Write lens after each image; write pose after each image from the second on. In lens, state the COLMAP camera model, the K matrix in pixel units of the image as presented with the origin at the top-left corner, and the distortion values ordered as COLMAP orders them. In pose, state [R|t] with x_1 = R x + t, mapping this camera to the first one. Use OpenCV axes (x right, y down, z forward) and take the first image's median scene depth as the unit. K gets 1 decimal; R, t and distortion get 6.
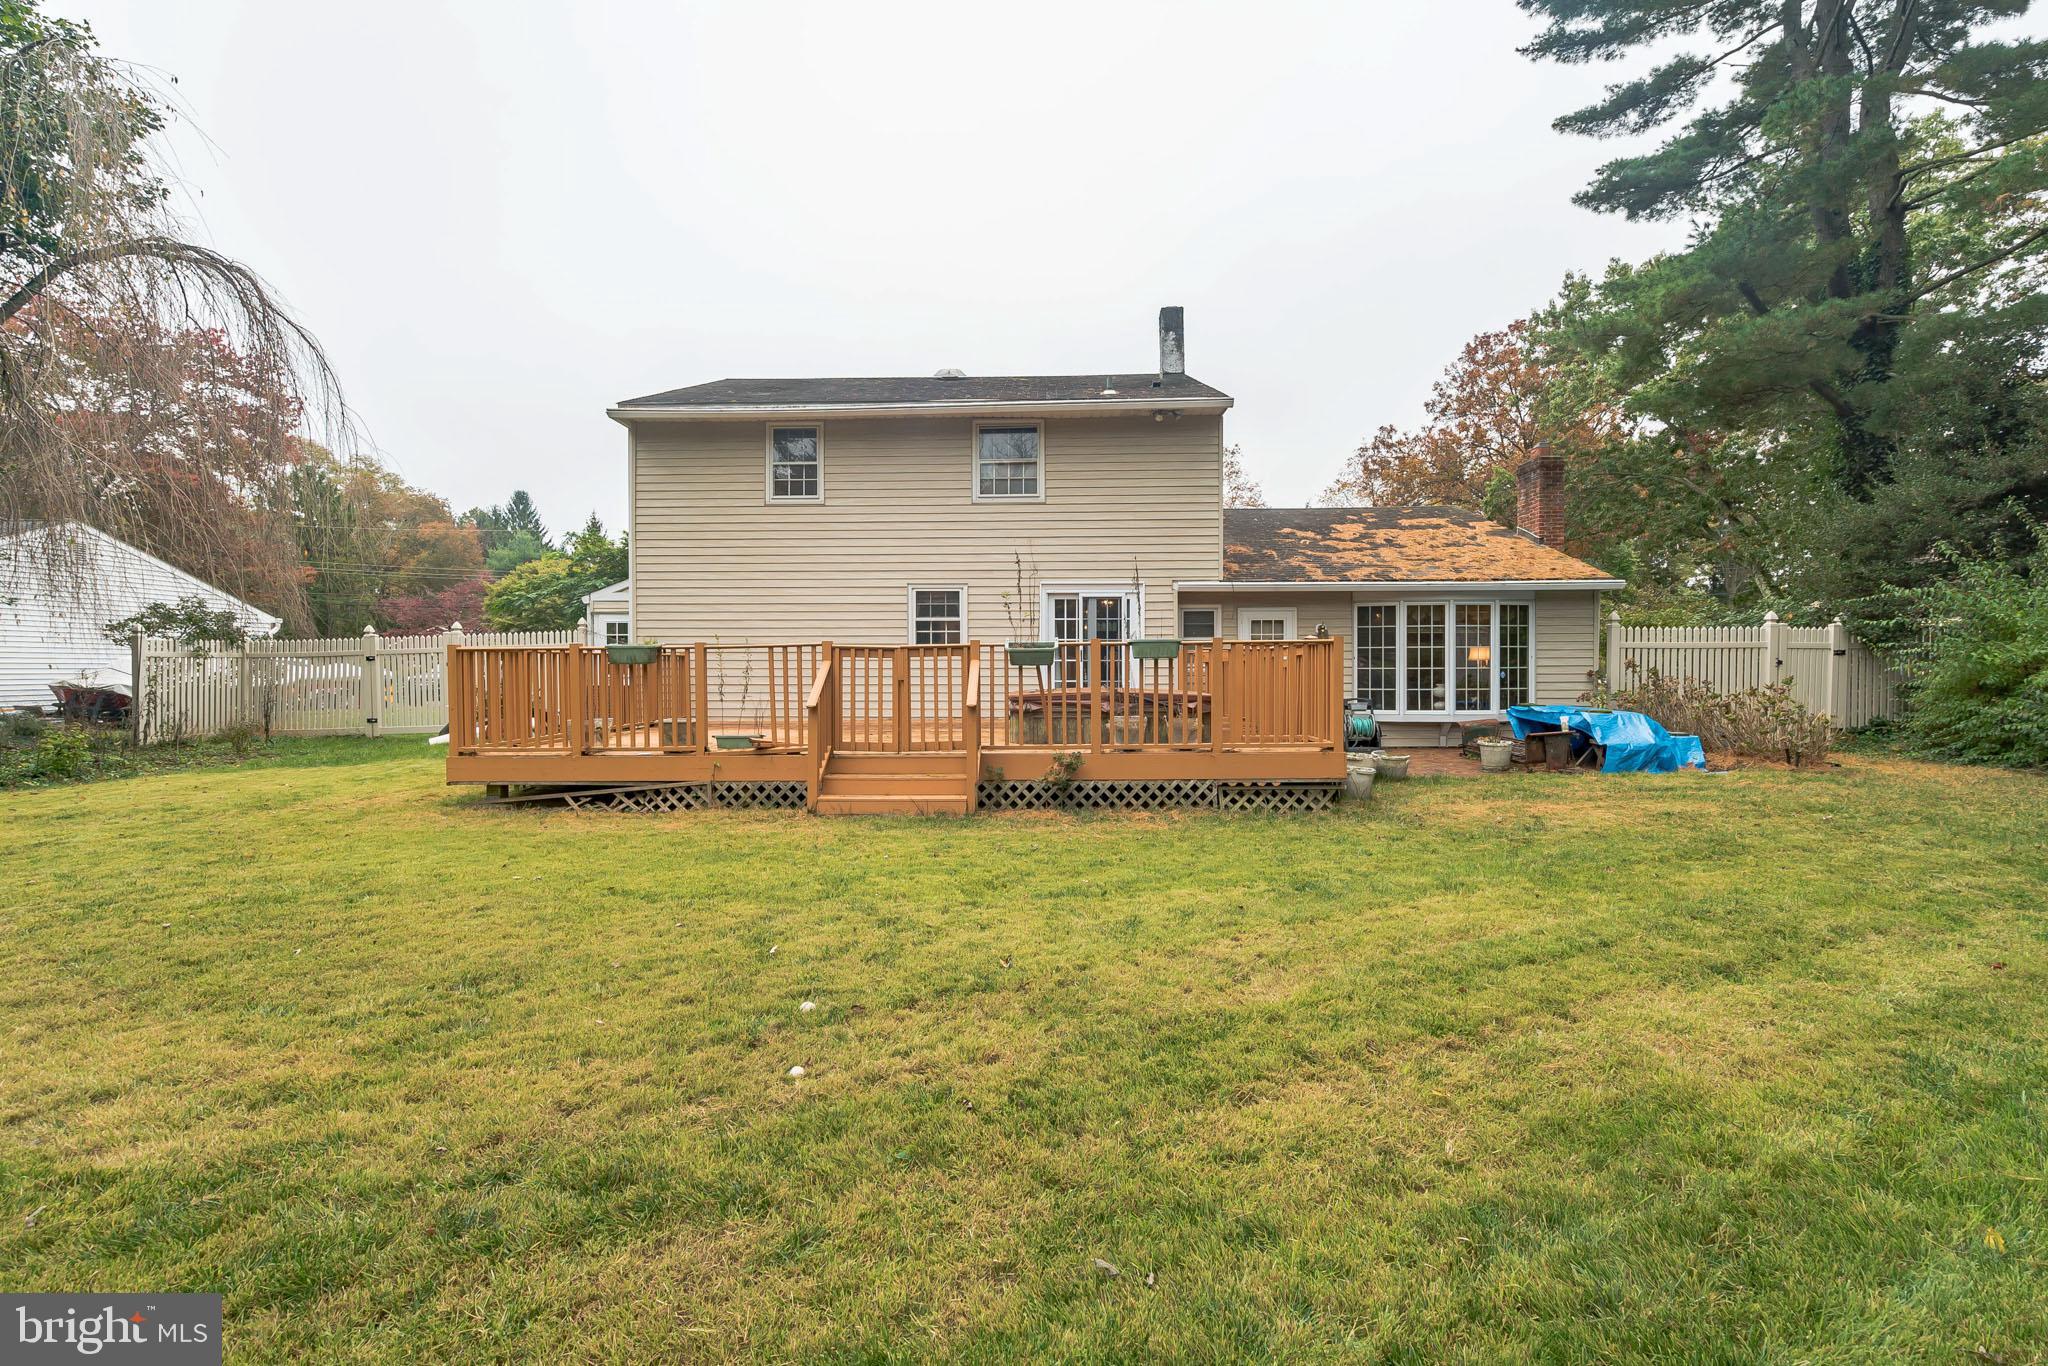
lens RADIAL K [[932.7, 0, 1022.3], [0, 932.7, 676.5], [0, 0, 1]] dist [-0.003910, -0.000120]
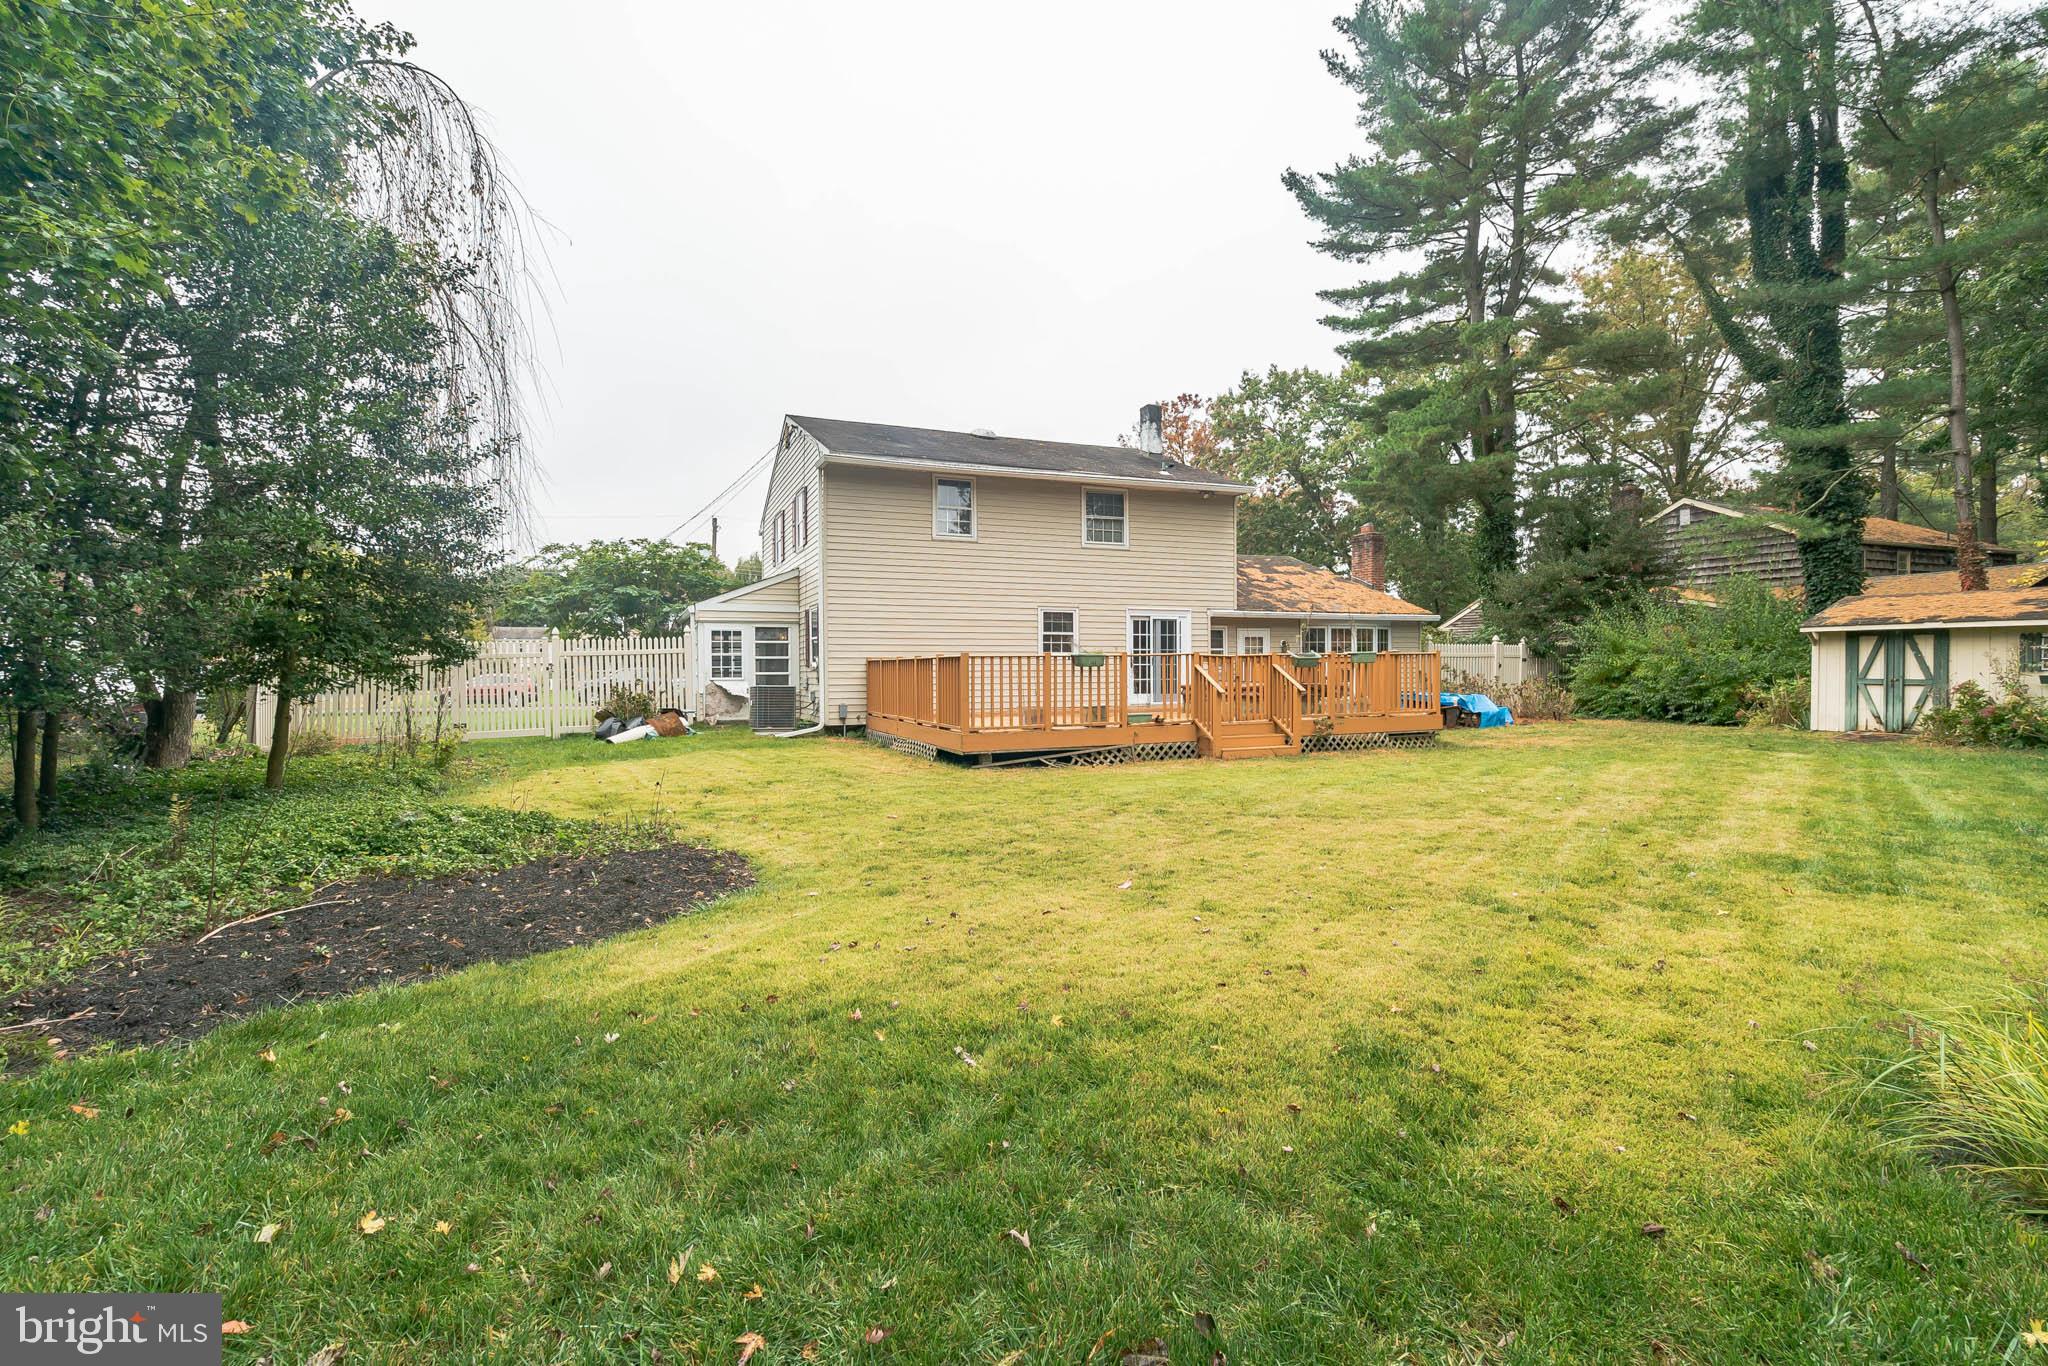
lens RADIAL K [[932.7, 0, 1027.3], [0, 932.7, 679.1], [0, 0, 1]] dist [-0.003910, -0.000120]
pose [[0.907212, -0.007255, 0.420610, -0.688486], [0.007969, 0.999968, 0.000061, 0.003017], [-0.420597, 0.003297, 0.907241, -0.184454]]
